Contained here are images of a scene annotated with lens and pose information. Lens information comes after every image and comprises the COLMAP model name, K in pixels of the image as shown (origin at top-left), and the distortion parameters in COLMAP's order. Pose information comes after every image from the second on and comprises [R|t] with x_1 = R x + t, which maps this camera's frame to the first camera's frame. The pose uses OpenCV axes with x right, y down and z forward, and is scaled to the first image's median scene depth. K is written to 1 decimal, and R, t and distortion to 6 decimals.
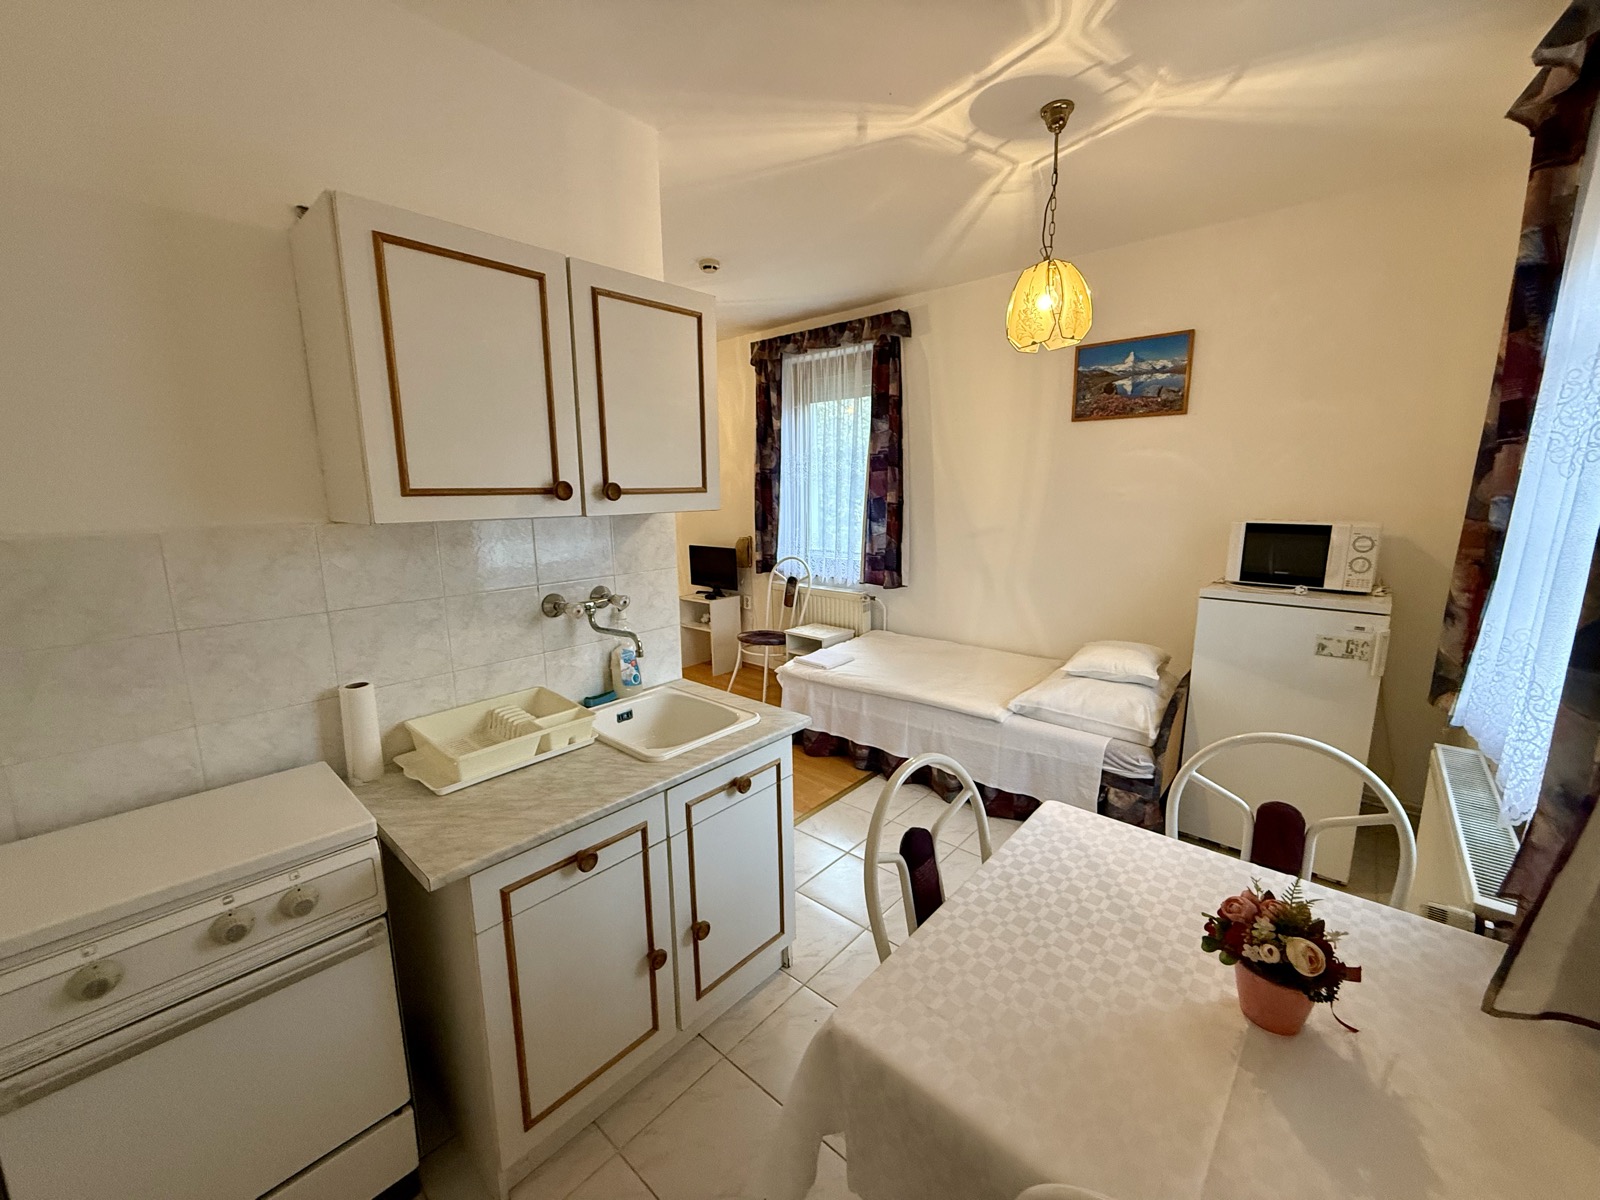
lens RADIAL K [[635.9, 0, 798.0], [0, 635.9, 600.0], [0, 0, 1]] dist [-0.001468, -0.000026]
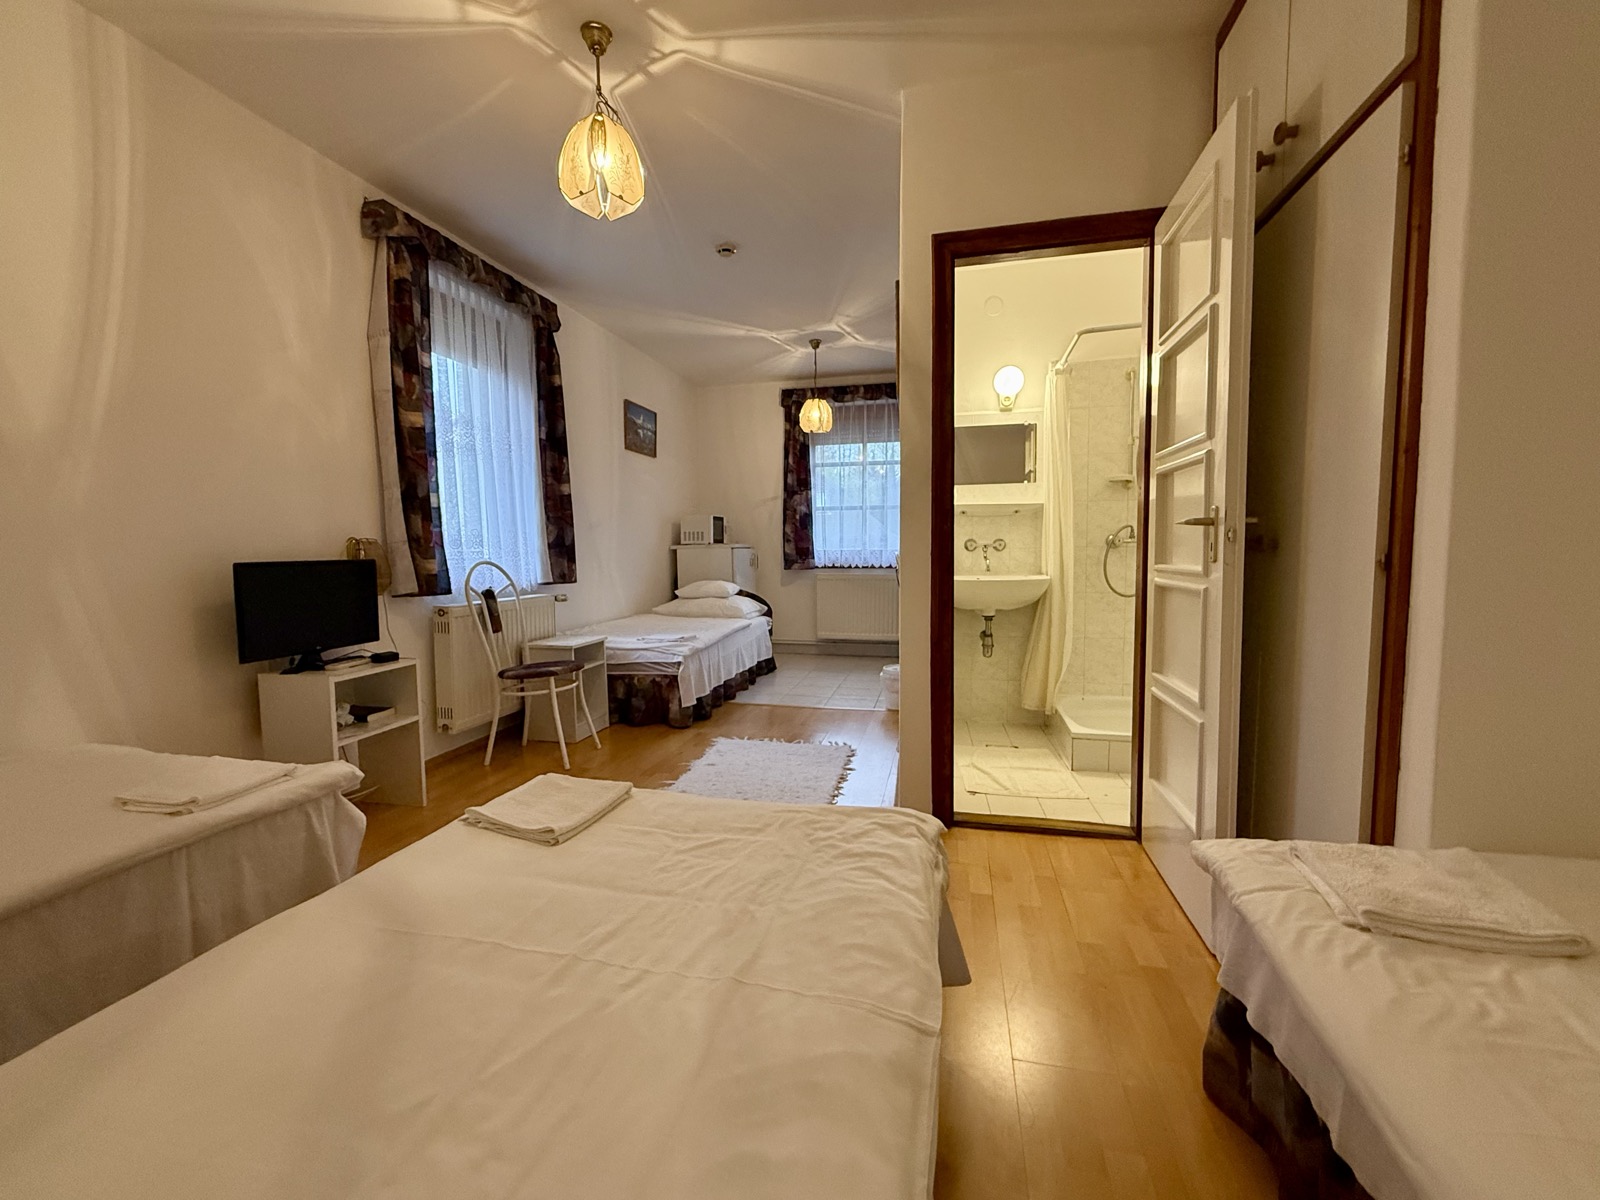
lens RADIAL K [[635.9, 0, 798.0], [0, 635.9, 600.0], [0, 0, 1]] dist [-0.001468, -0.000026]
pose [[-0.450311, -0.063735, 0.890594, -1.106877], [0.167269, 0.973768, 0.154264, -0.107352], [-0.877064, 0.218435, -0.427837, 1.408194]]
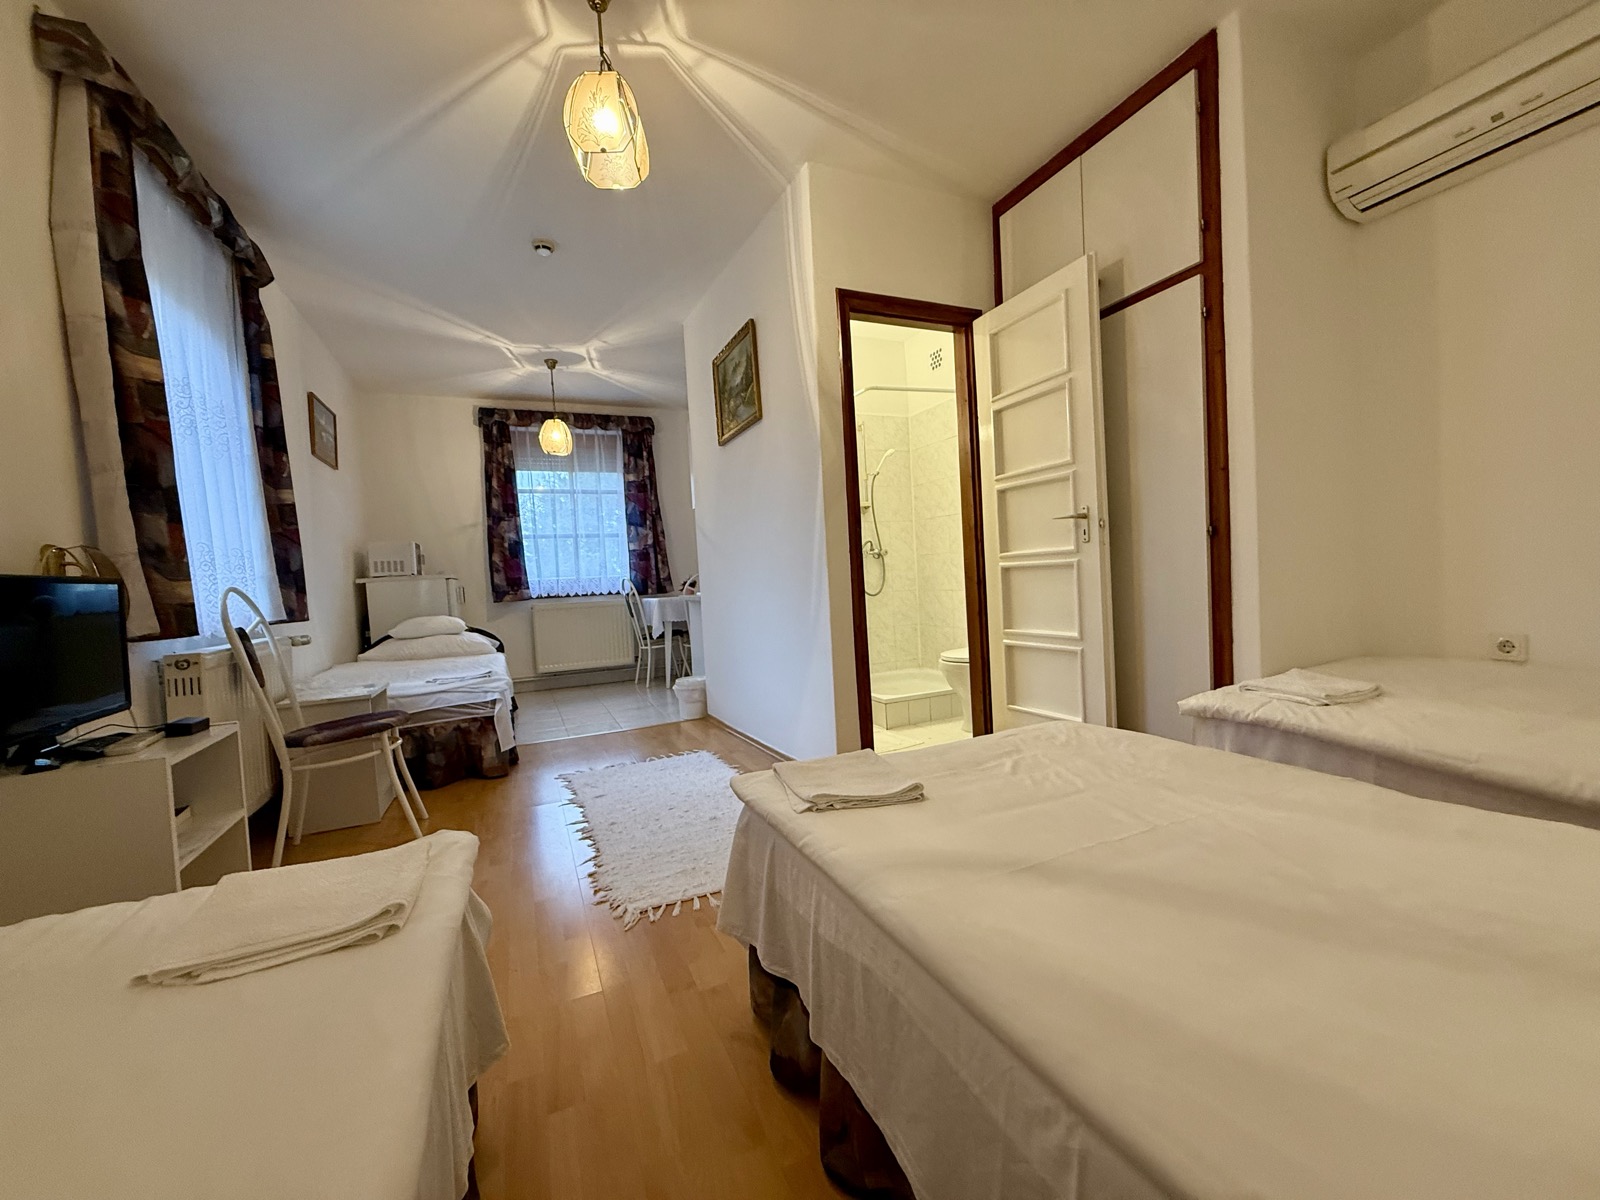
lens RADIAL K [[609.5, 0, 768.9], [0, 609.5, 602.9], [0, 0, 1]] dist [0.002747, -0.000348]
pose [[-0.884045, 0.031329, 0.466351, -0.828363], [0.136312, 0.971659, 0.193125, -0.127349], [-0.447084, 0.234301, -0.863261, 1.710370]]
